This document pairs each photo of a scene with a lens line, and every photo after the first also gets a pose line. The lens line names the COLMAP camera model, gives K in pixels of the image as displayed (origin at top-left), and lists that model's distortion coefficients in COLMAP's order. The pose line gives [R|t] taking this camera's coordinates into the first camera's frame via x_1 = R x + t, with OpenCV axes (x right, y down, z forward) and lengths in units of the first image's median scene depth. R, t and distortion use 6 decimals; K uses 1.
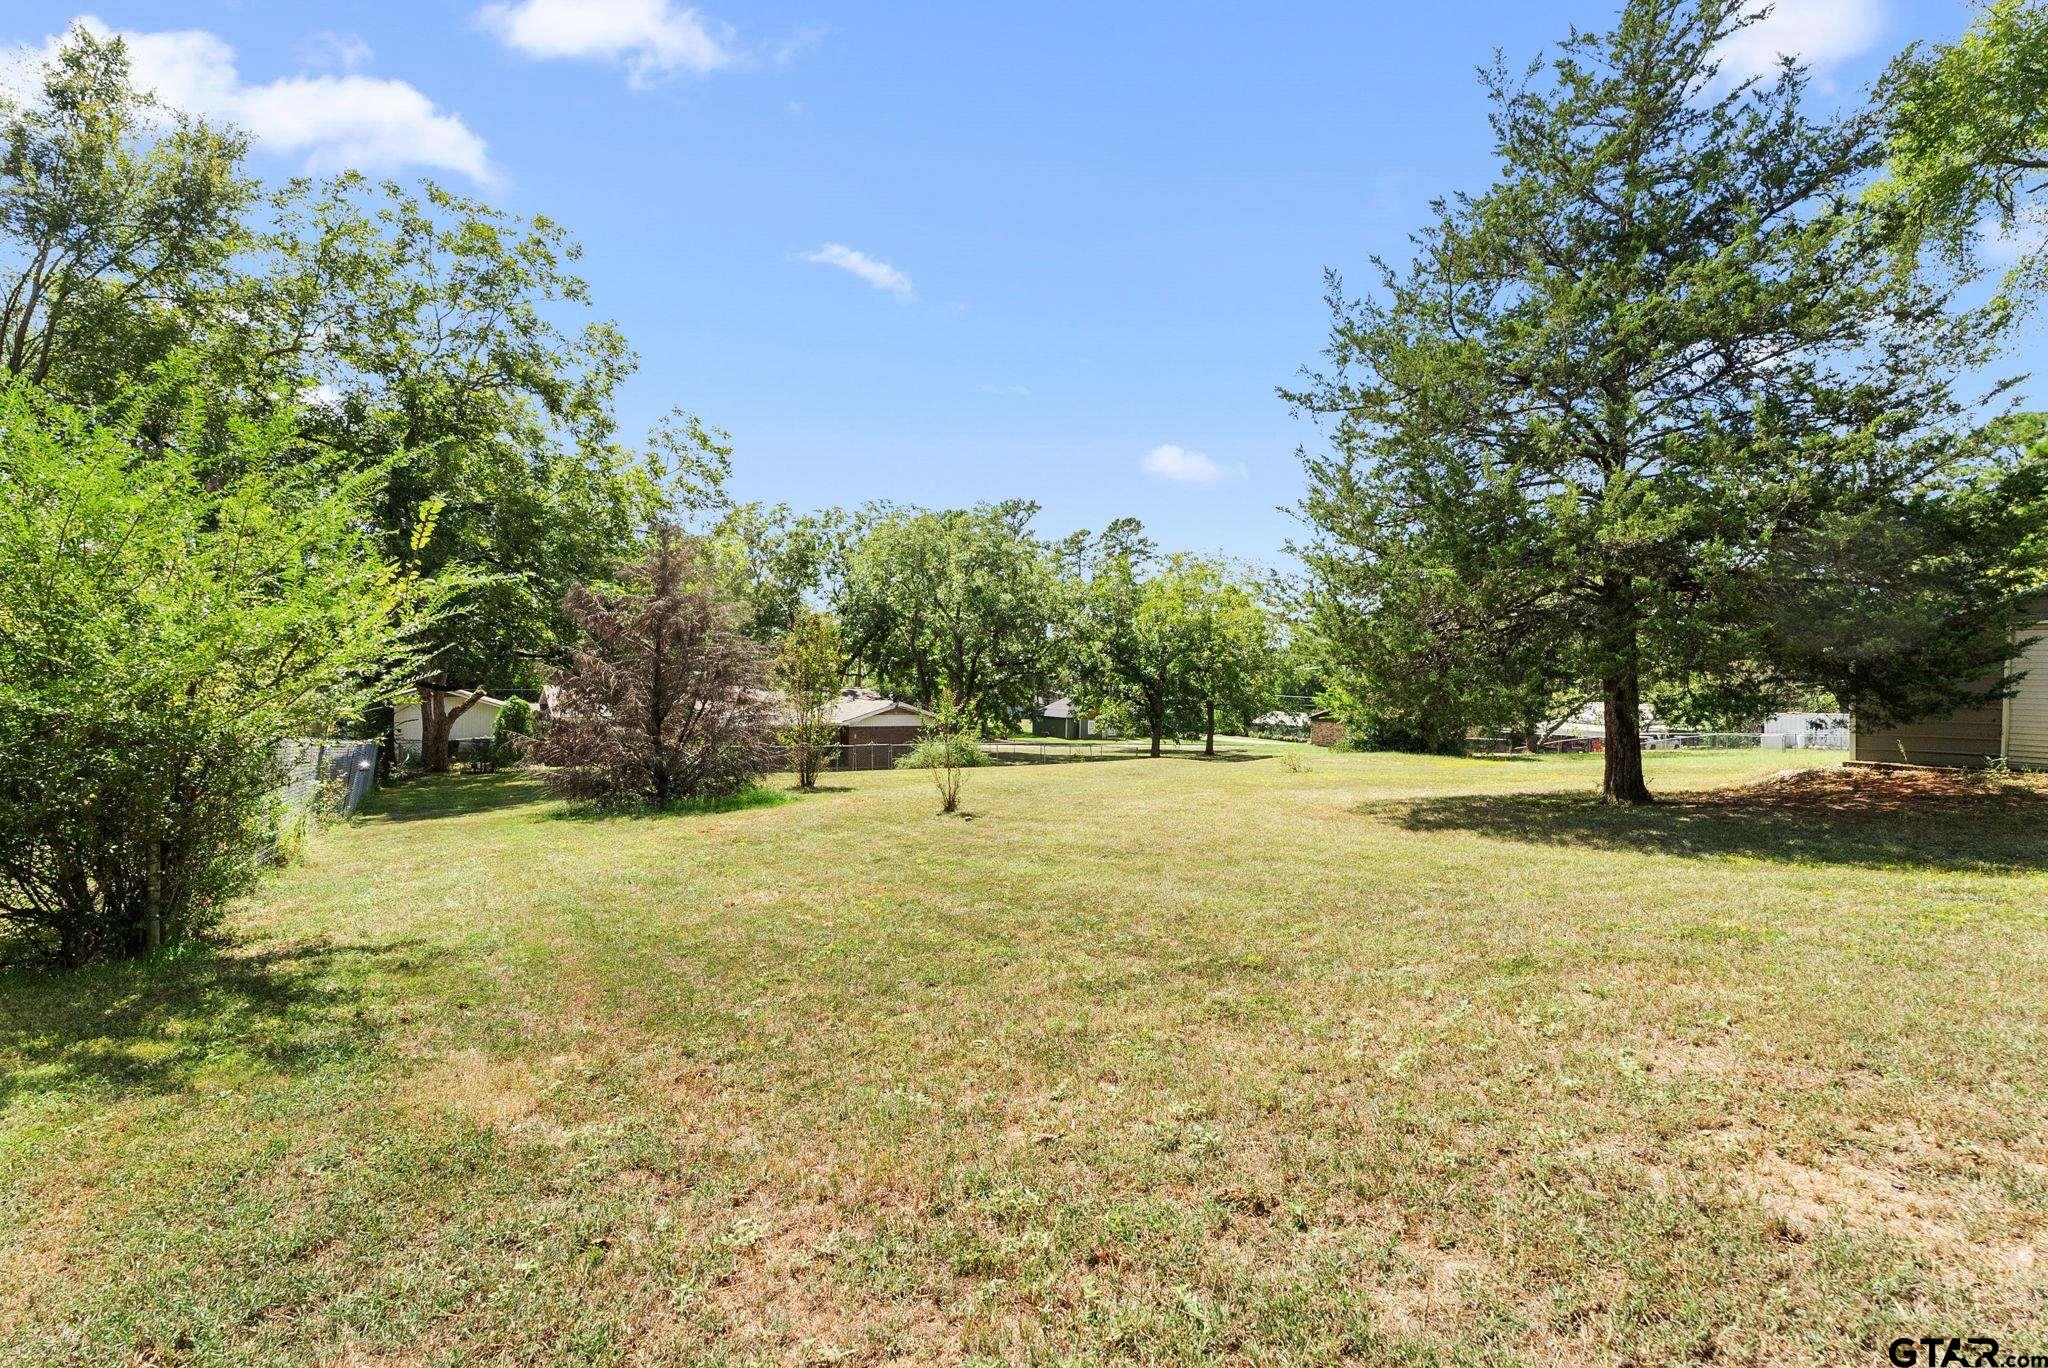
lens RADIAL K [[924.7, 0, 1023.3], [0, 924.7, 680.1], [0, 0, 1]] dist [-0.000225, 0.000975]
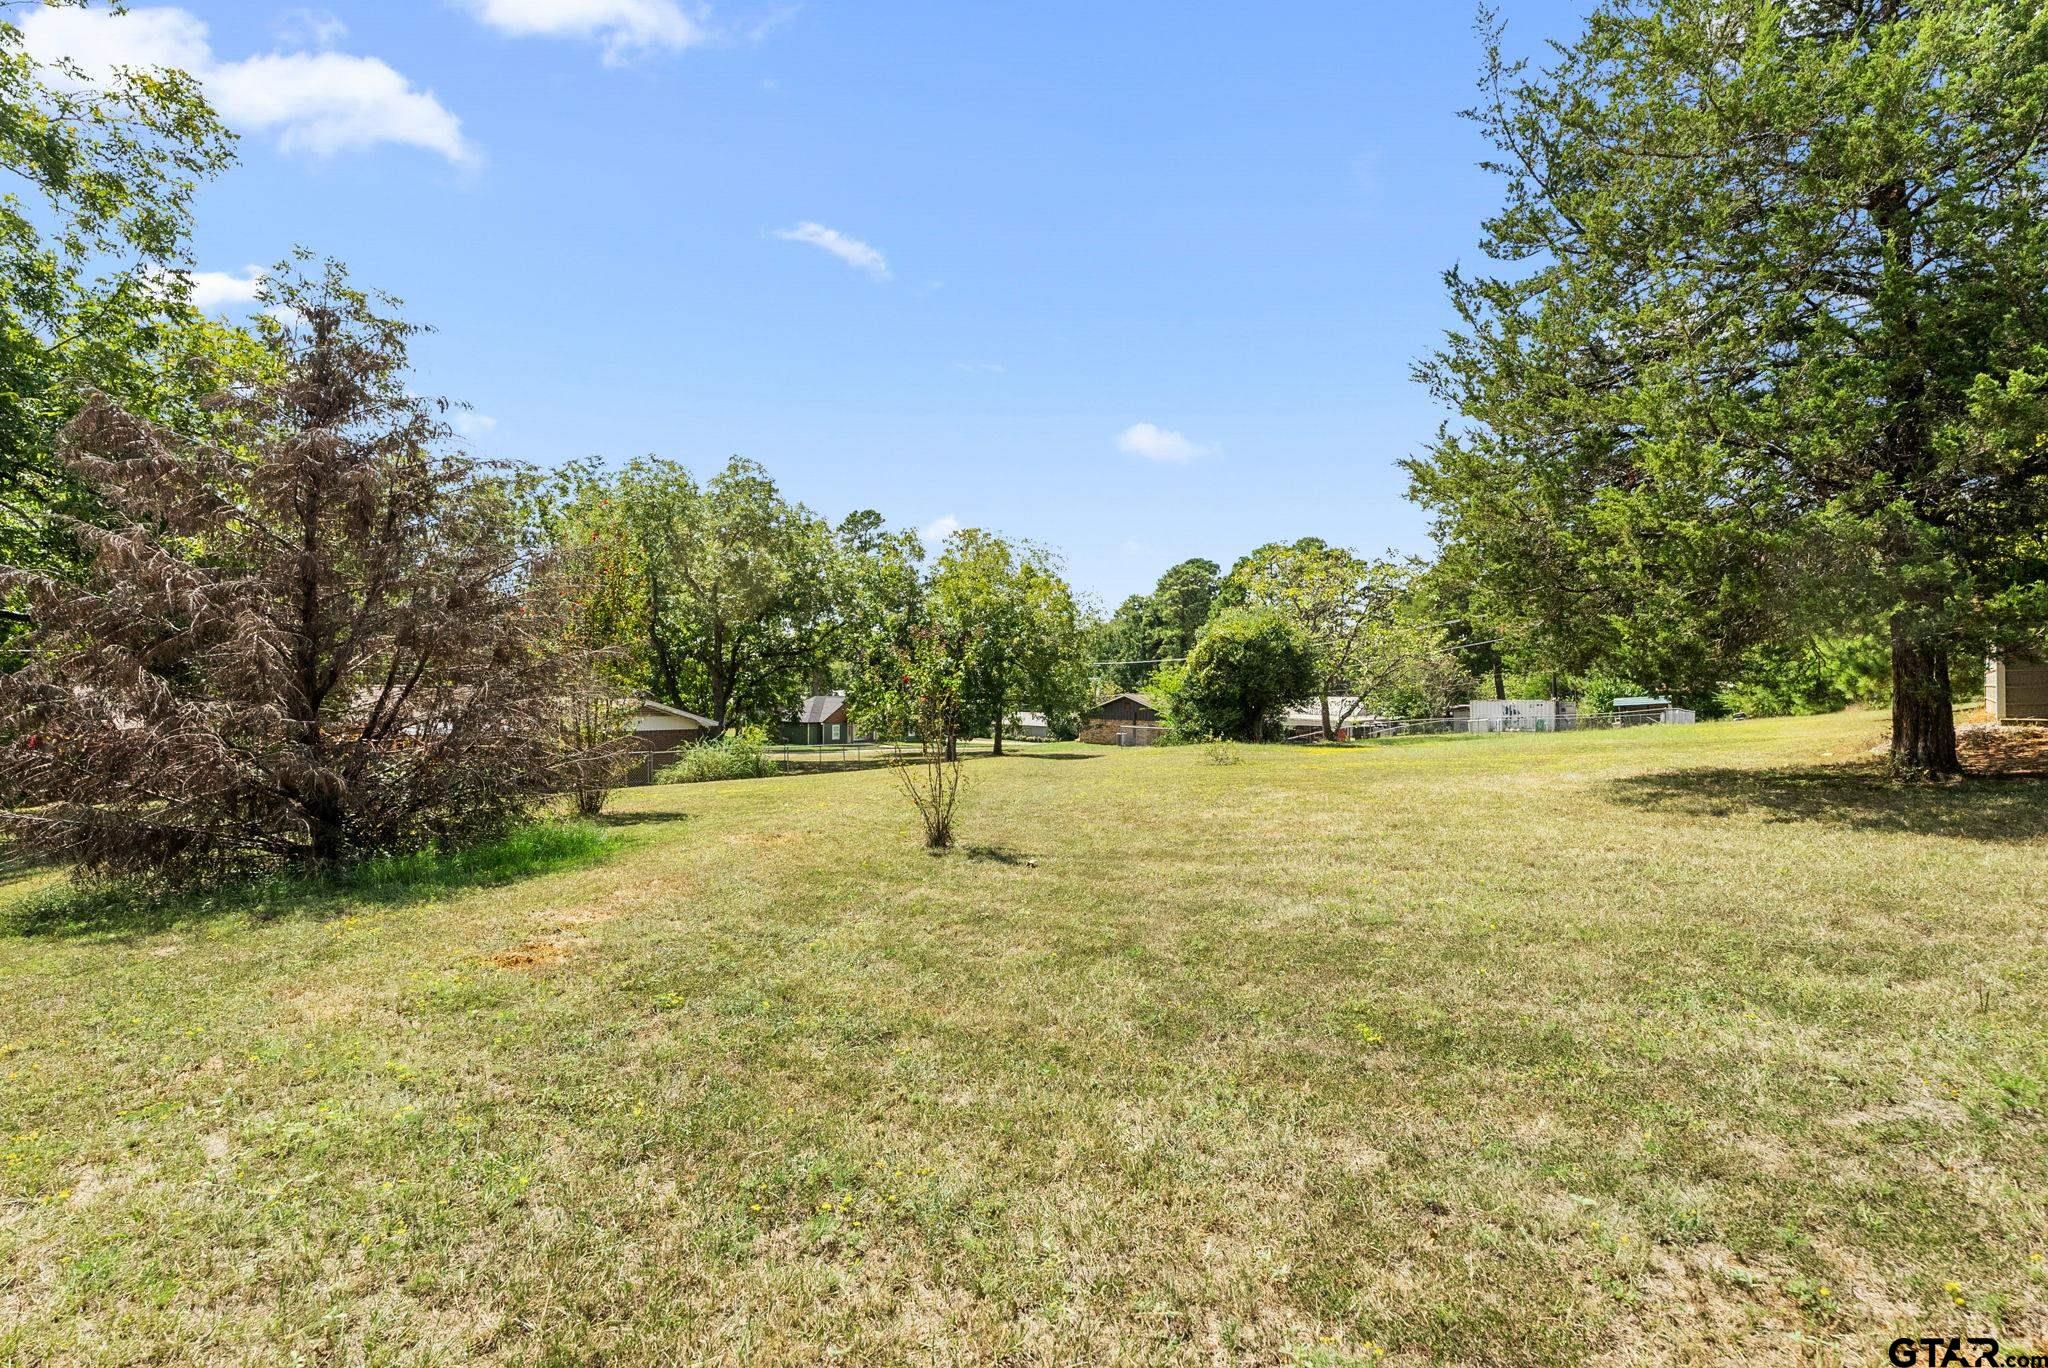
lens RADIAL K [[924.7, 0, 1026.8], [0, 924.7, 683.3], [0, 0, 1]] dist [-0.000225, 0.000975]
pose [[0.951170, -0.011919, 0.308437, -0.088073], [0.013353, 0.999908, -0.002541, 0.020343], [-0.308379, 0.006535, 0.951241, 0.198515]]
